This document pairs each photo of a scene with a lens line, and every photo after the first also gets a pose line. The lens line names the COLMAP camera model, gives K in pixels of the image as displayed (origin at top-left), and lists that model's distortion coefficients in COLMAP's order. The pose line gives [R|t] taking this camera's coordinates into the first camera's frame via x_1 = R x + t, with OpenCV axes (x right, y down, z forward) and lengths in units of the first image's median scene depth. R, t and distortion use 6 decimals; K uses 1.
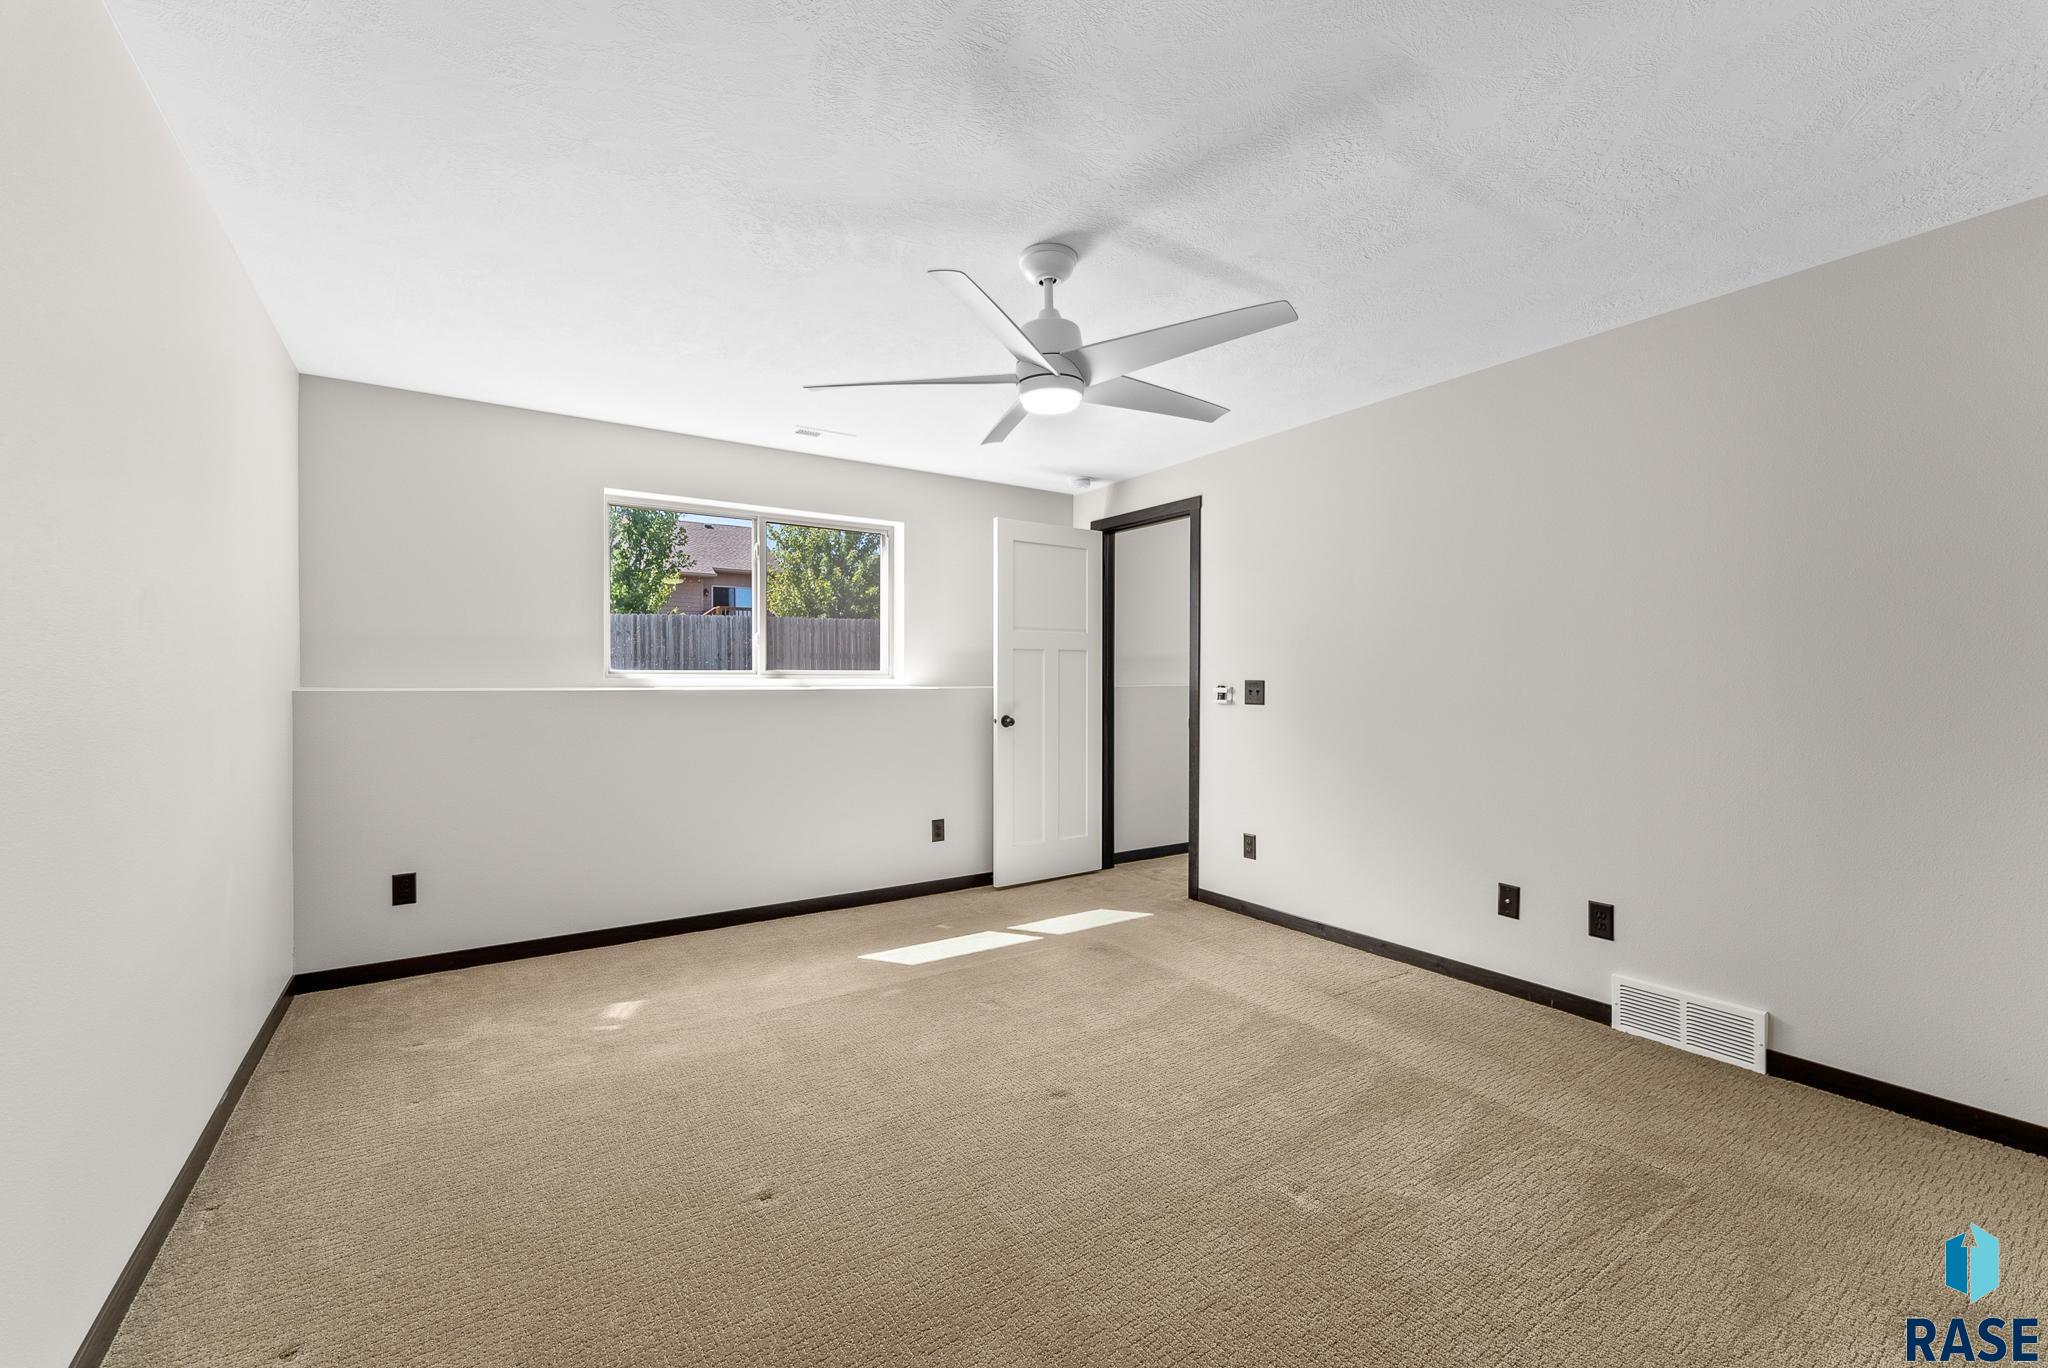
lens RADIAL K [[835.9, 0, 1013.2], [0, 835.9, 678.6], [0, 0, 1]] dist [0.004121, -0.000971]
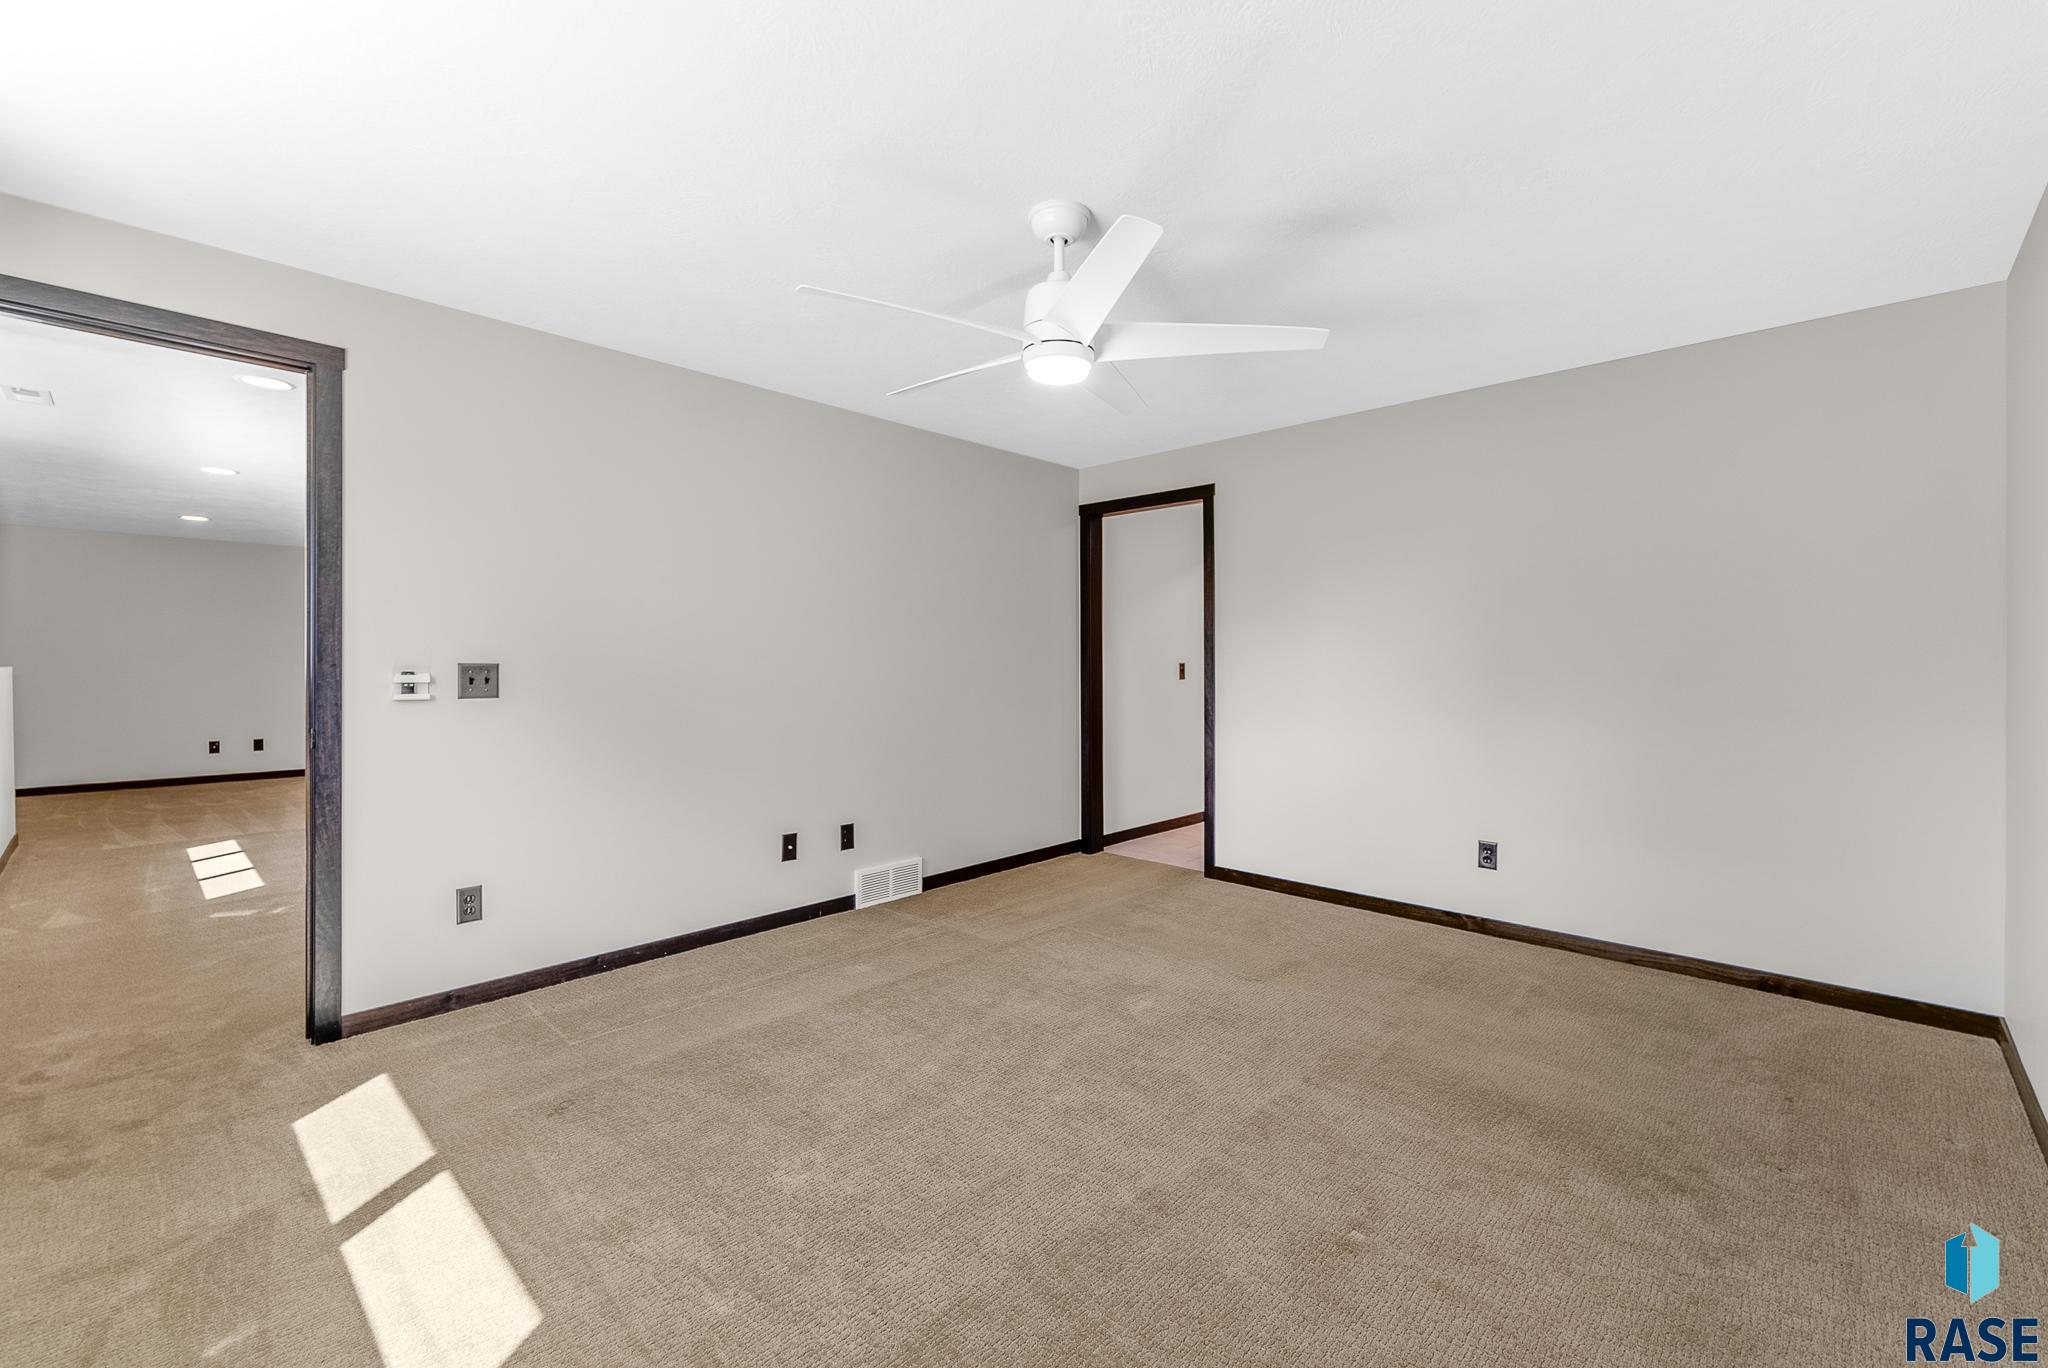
lens RADIAL K [[835.9, 0, 1015.6], [0, 835.9, 683.7], [0, 0, 1]] dist [0.004121, -0.000971]
pose [[-0.227344, -0.018811, 0.973633, -0.535419], [-0.000824, 0.999817, 0.019124, 0.005747], [-0.973814, 0.003546, -0.227317, 0.790494]]
